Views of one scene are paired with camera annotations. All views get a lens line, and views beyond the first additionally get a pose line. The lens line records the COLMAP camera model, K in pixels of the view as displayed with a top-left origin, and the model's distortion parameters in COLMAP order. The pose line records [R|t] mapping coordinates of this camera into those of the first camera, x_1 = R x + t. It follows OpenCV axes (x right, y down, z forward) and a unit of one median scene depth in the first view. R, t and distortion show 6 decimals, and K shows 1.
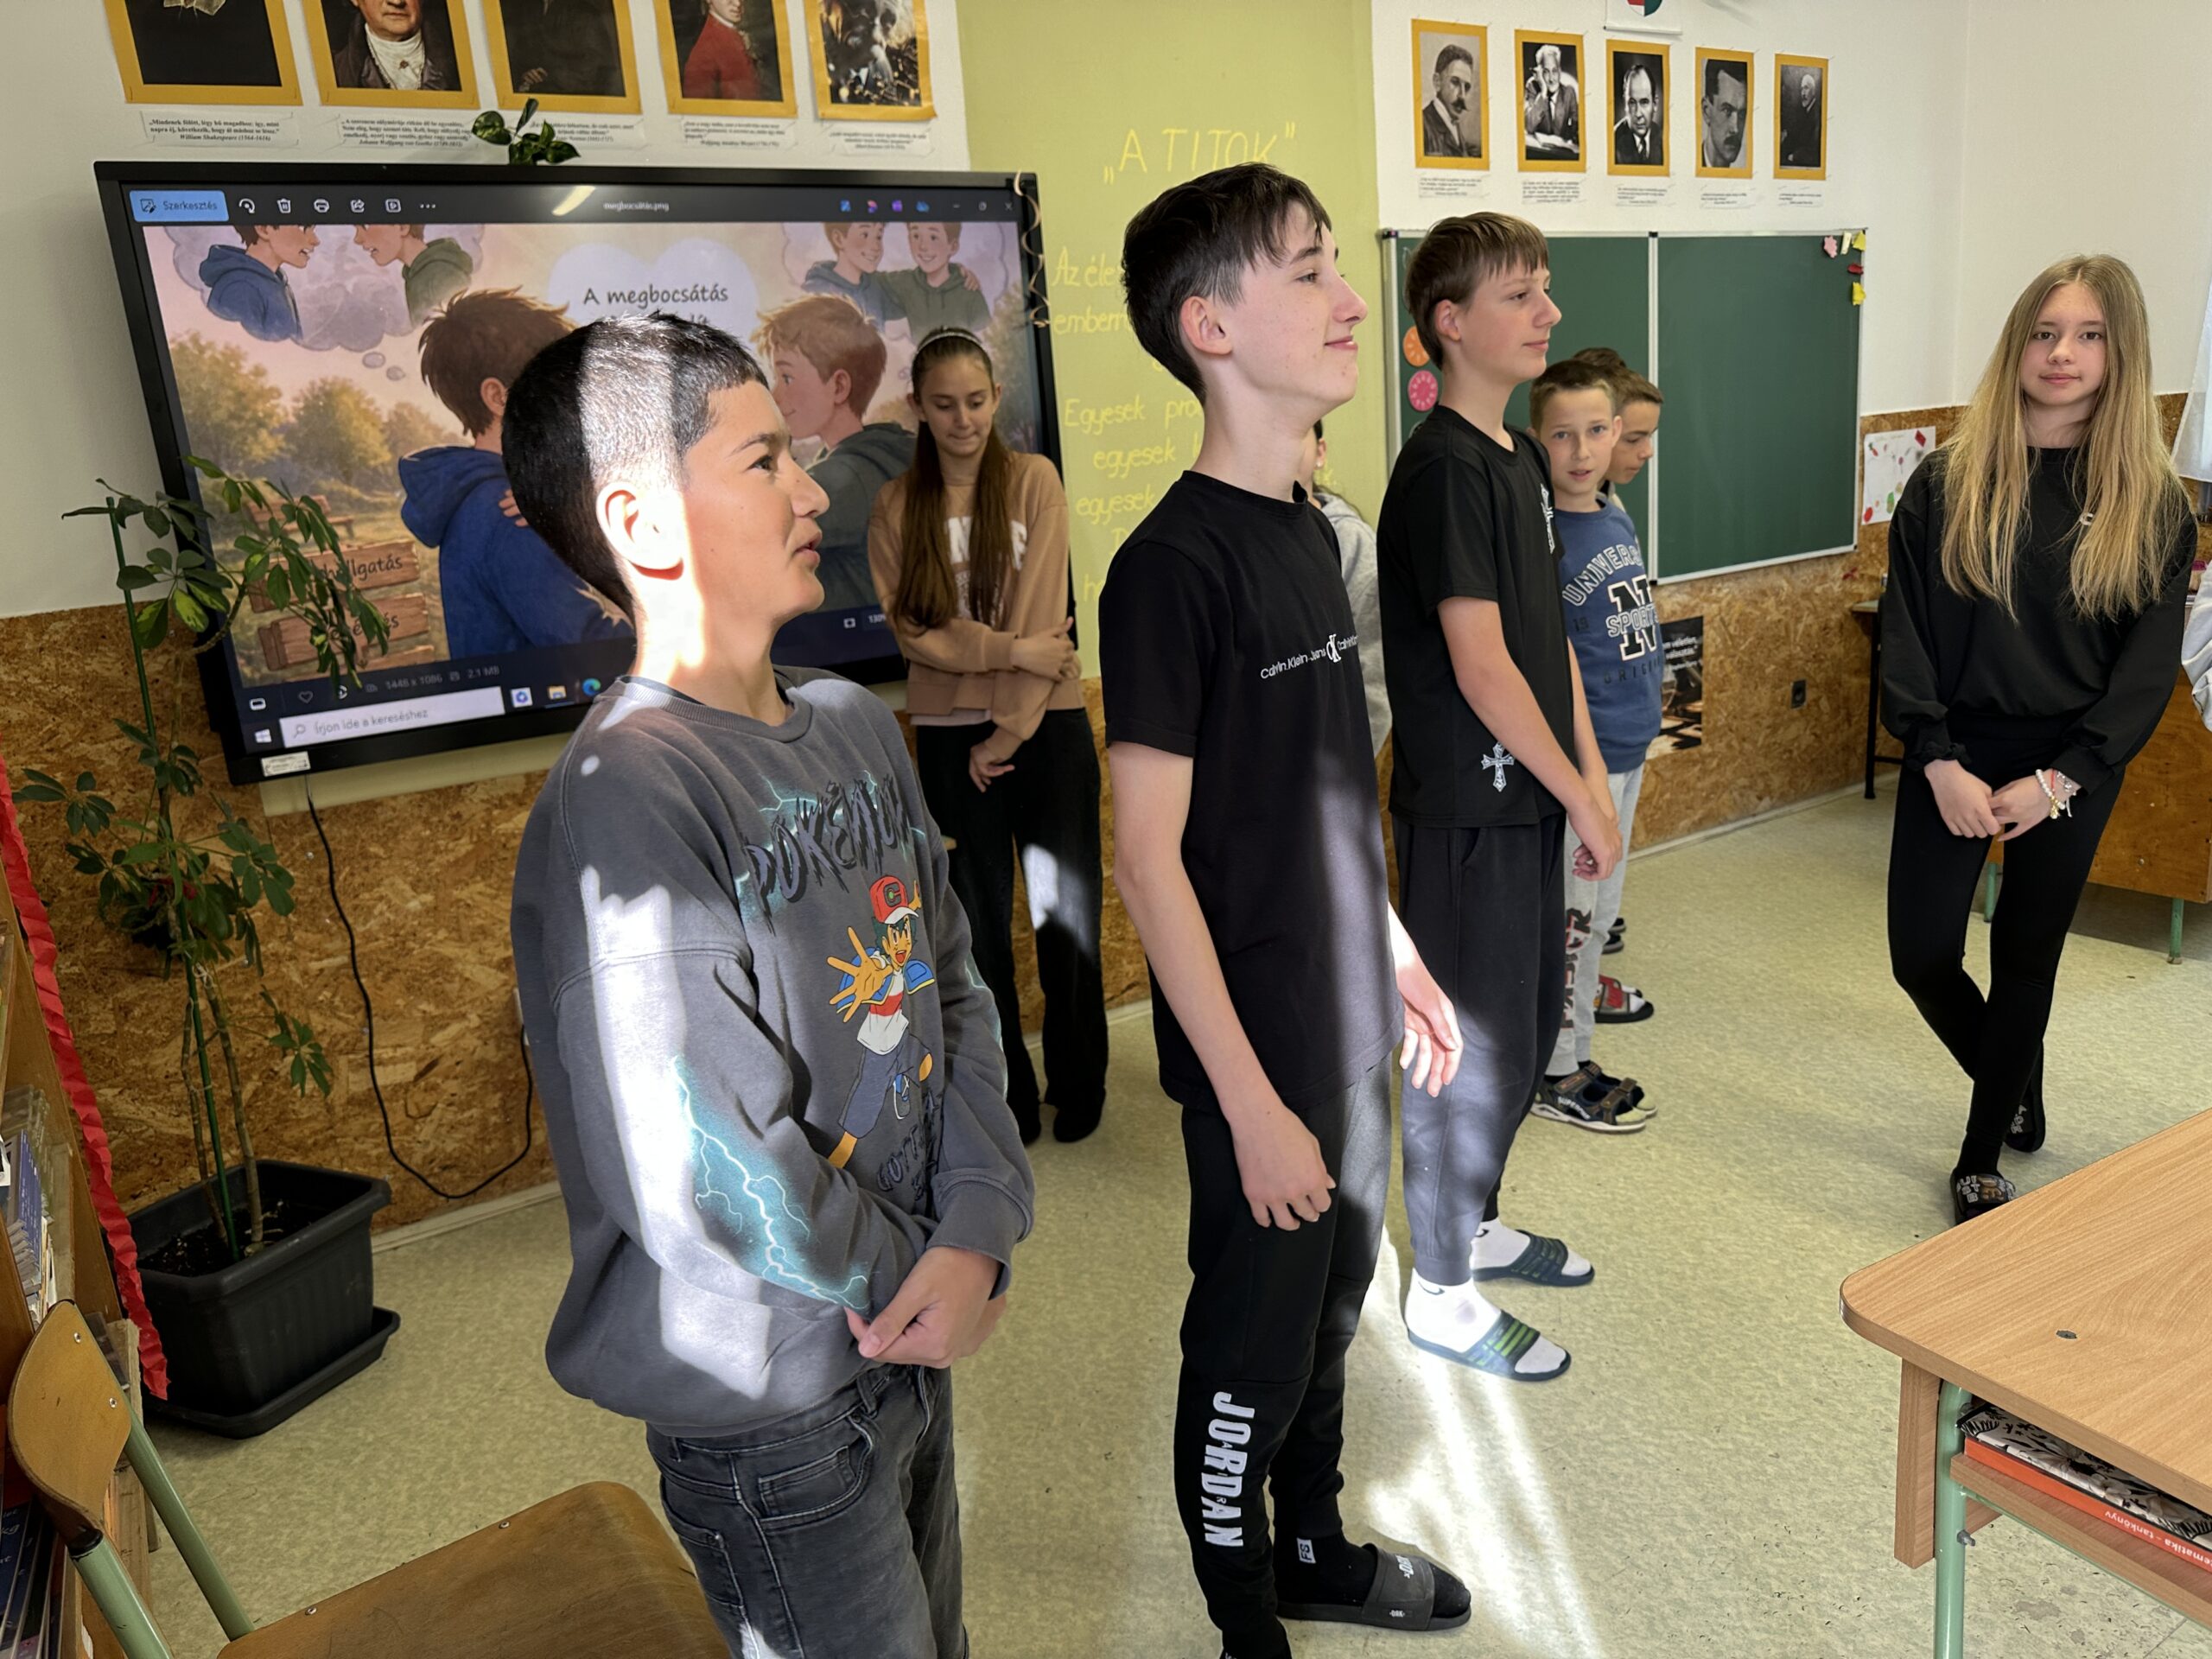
lens RADIAL K [[1564.6, 0, 1110.0], [0, 1564.6, 835.6], [0, 0, 1]] dist [-0.043360, 0.030399]
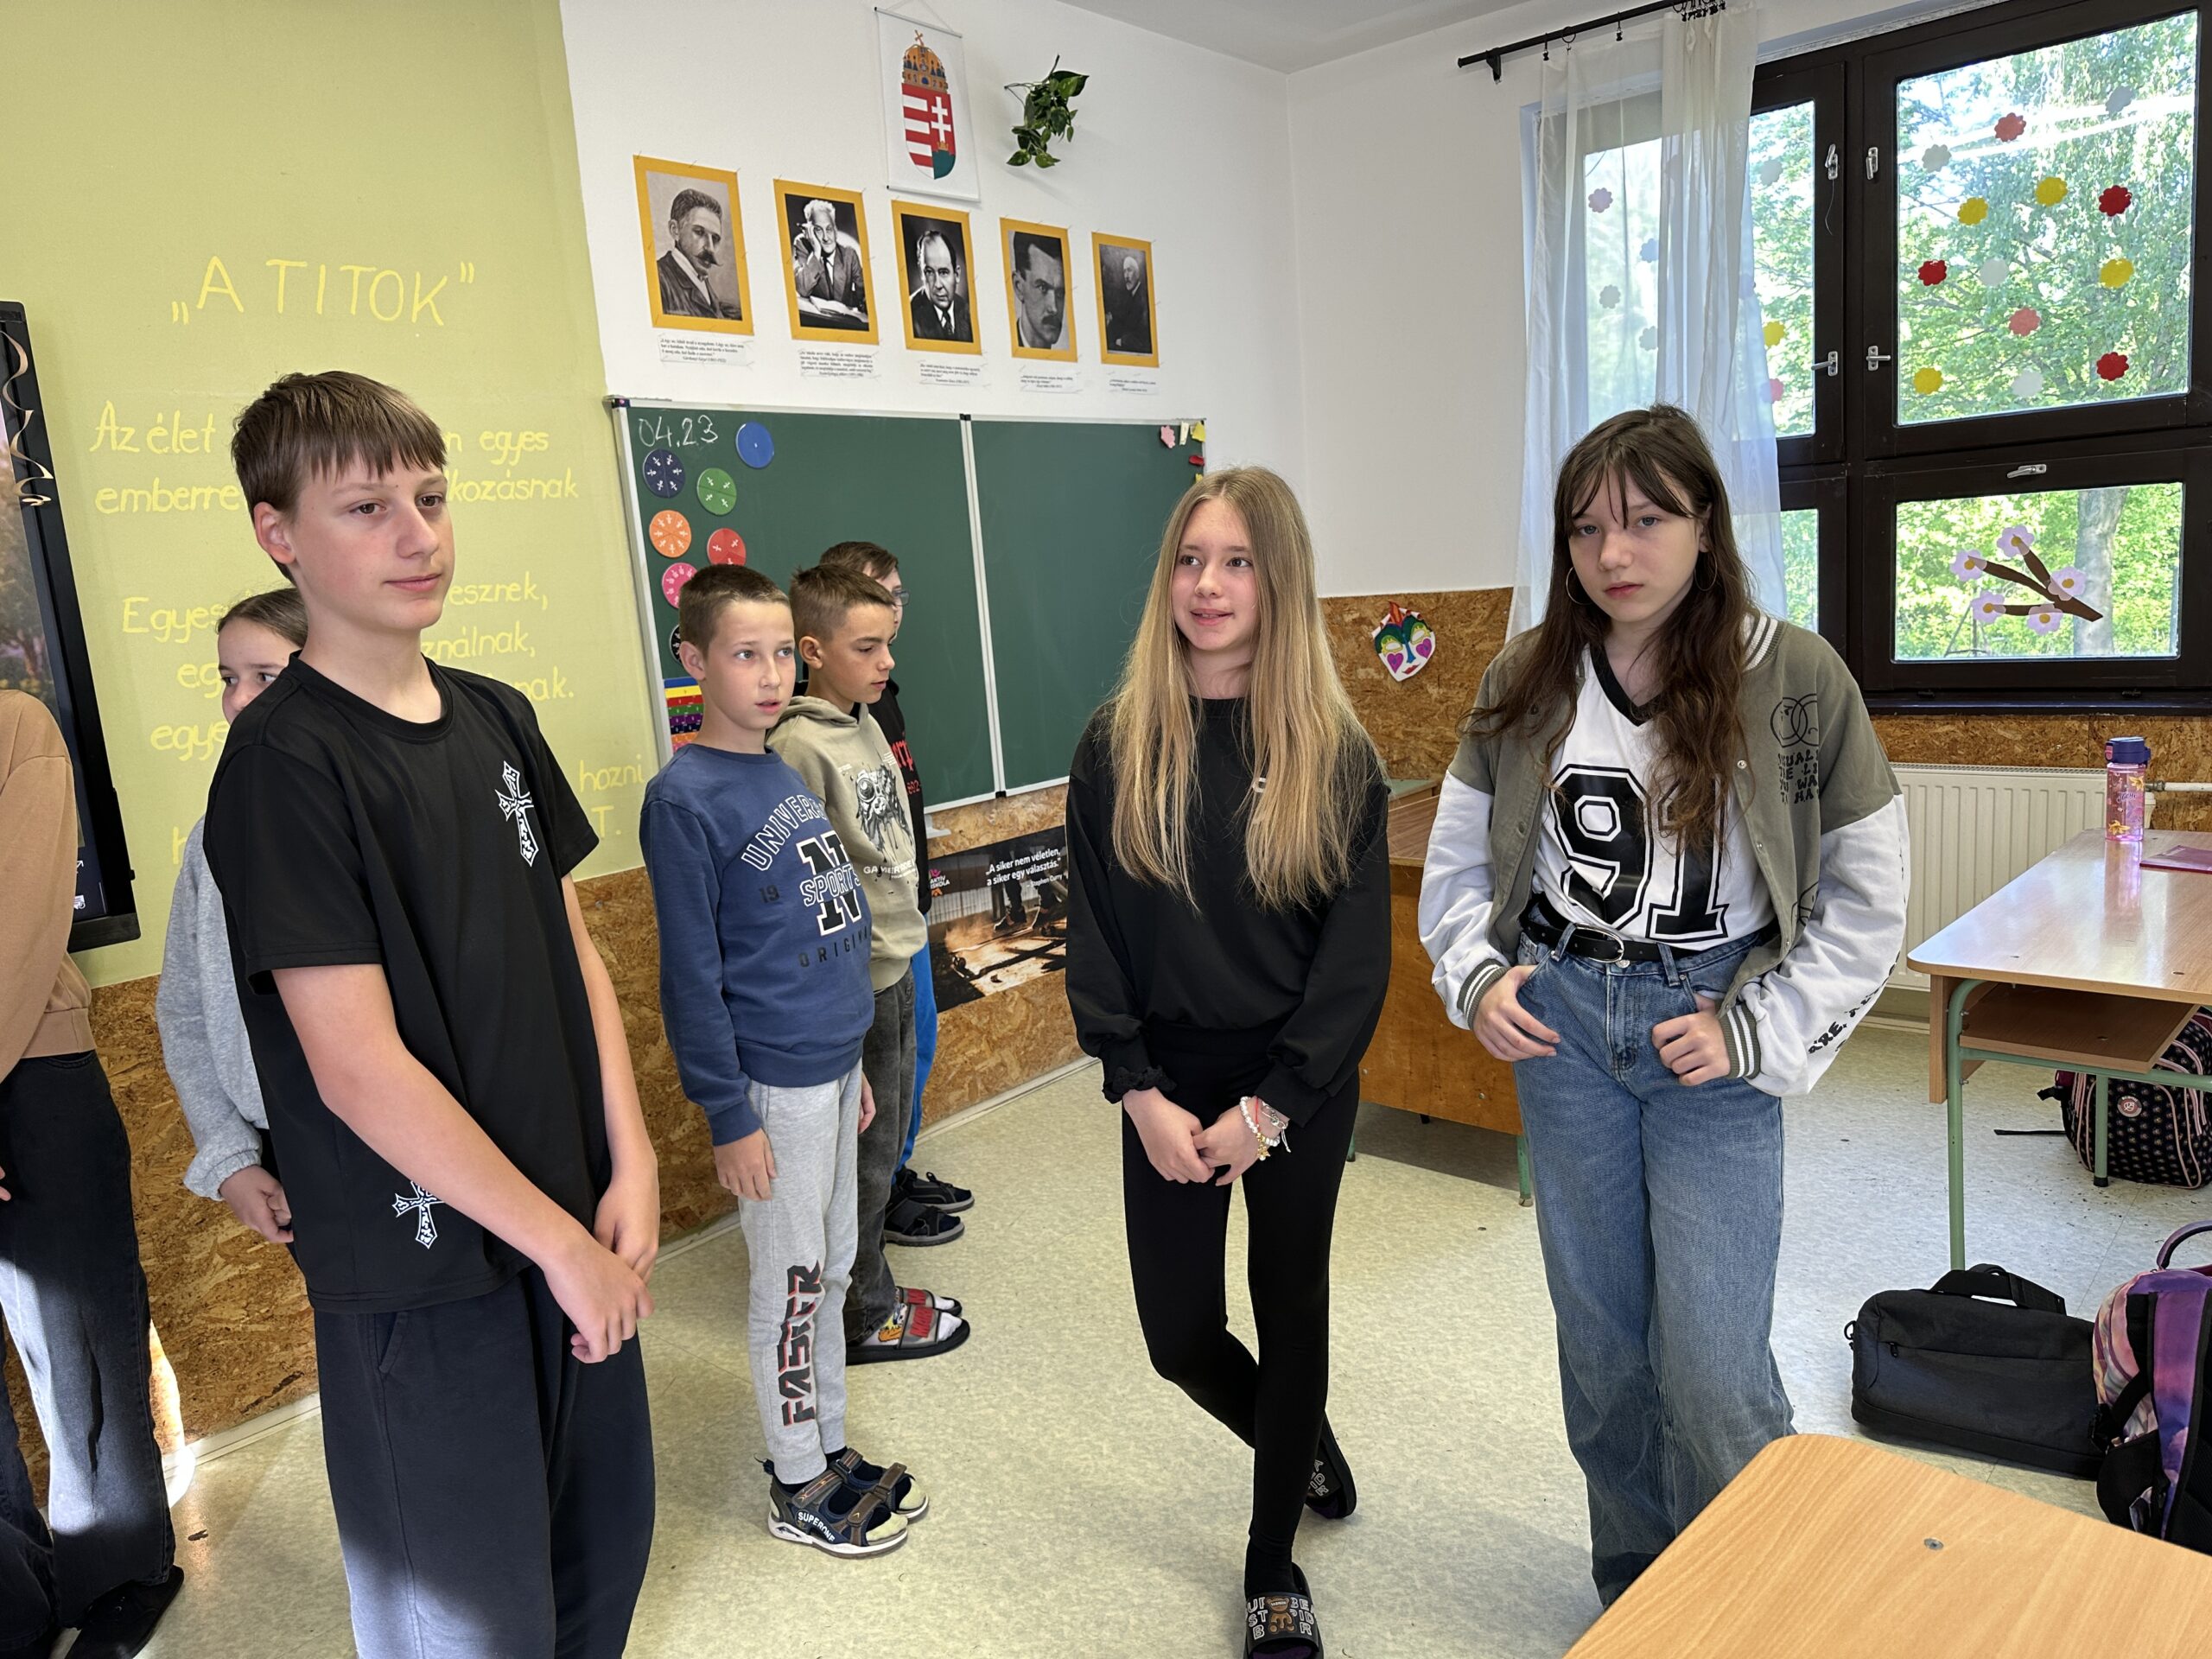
lens RADIAL K [[1532.8, 0, 1106.0], [0, 1532.8, 829.5], [0, 0, 1]] dist [0.057496, -0.129395]
pose [[0.964273, -0.023819, 0.263839, 0.198816], [0.049734, 0.994518, -0.091983, -0.065481], [-0.260201, 0.101818, 0.960171, 0.150052]]
